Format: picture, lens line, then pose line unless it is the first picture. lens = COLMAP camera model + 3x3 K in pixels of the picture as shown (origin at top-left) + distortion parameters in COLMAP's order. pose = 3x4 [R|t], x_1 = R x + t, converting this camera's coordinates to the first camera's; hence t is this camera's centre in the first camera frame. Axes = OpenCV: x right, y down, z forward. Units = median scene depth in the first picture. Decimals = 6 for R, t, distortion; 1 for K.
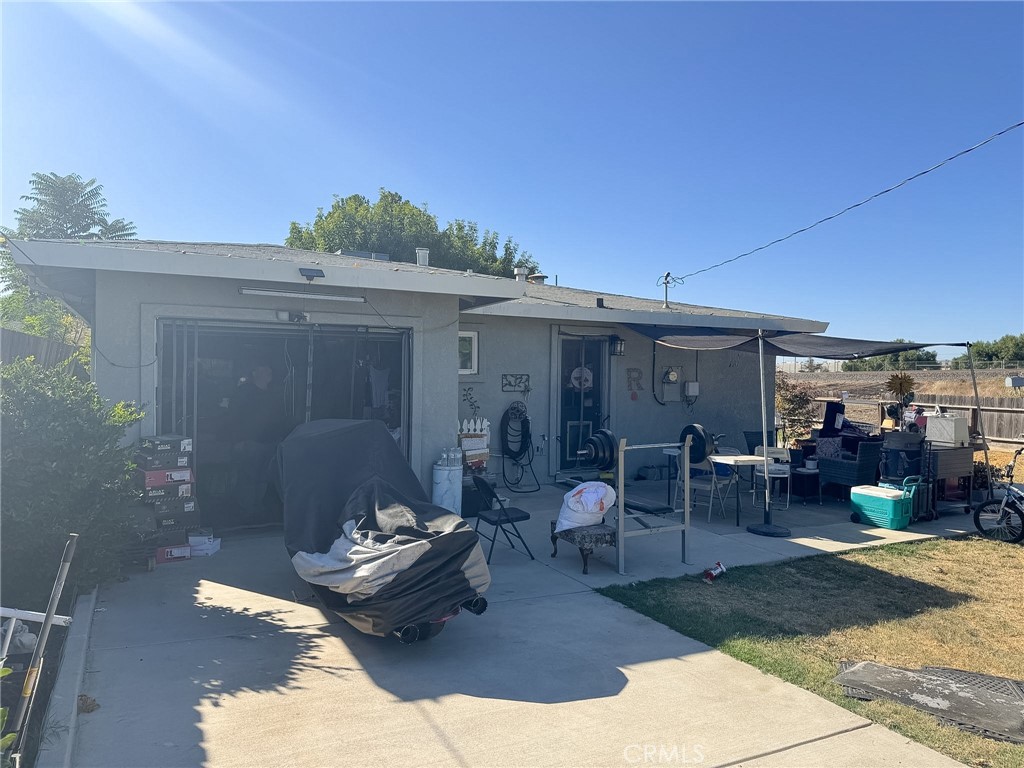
lens RADIAL K [[714.3, 0, 510.9], [0, 714.3, 375.3], [0, 0, 1]] dist [0.055243, -0.075420]
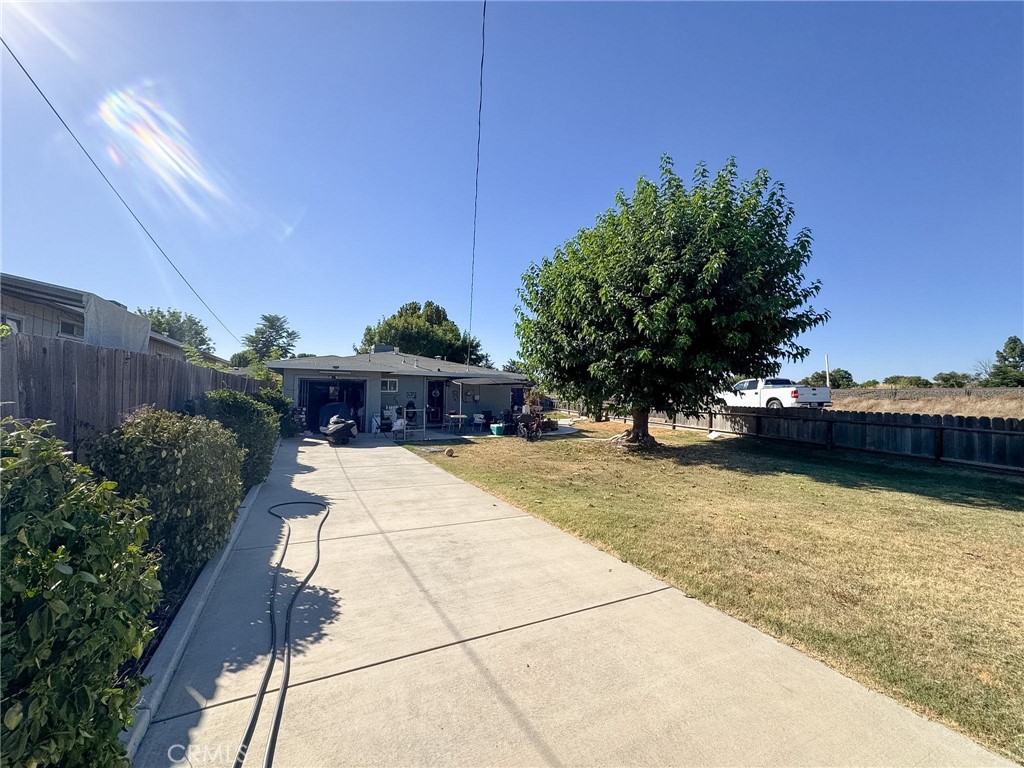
lens RADIAL K [[409.3, 0, 512.0], [0, 409.3, 384.0], [0, 0, 1]] dist [0.000532, 0.000011]
pose [[0.999866, 0.007698, -0.014465, 0.535190], [-0.007952, 0.999813, -0.017599, -0.010751], [0.014327, 0.017712, 0.999740, -0.922774]]
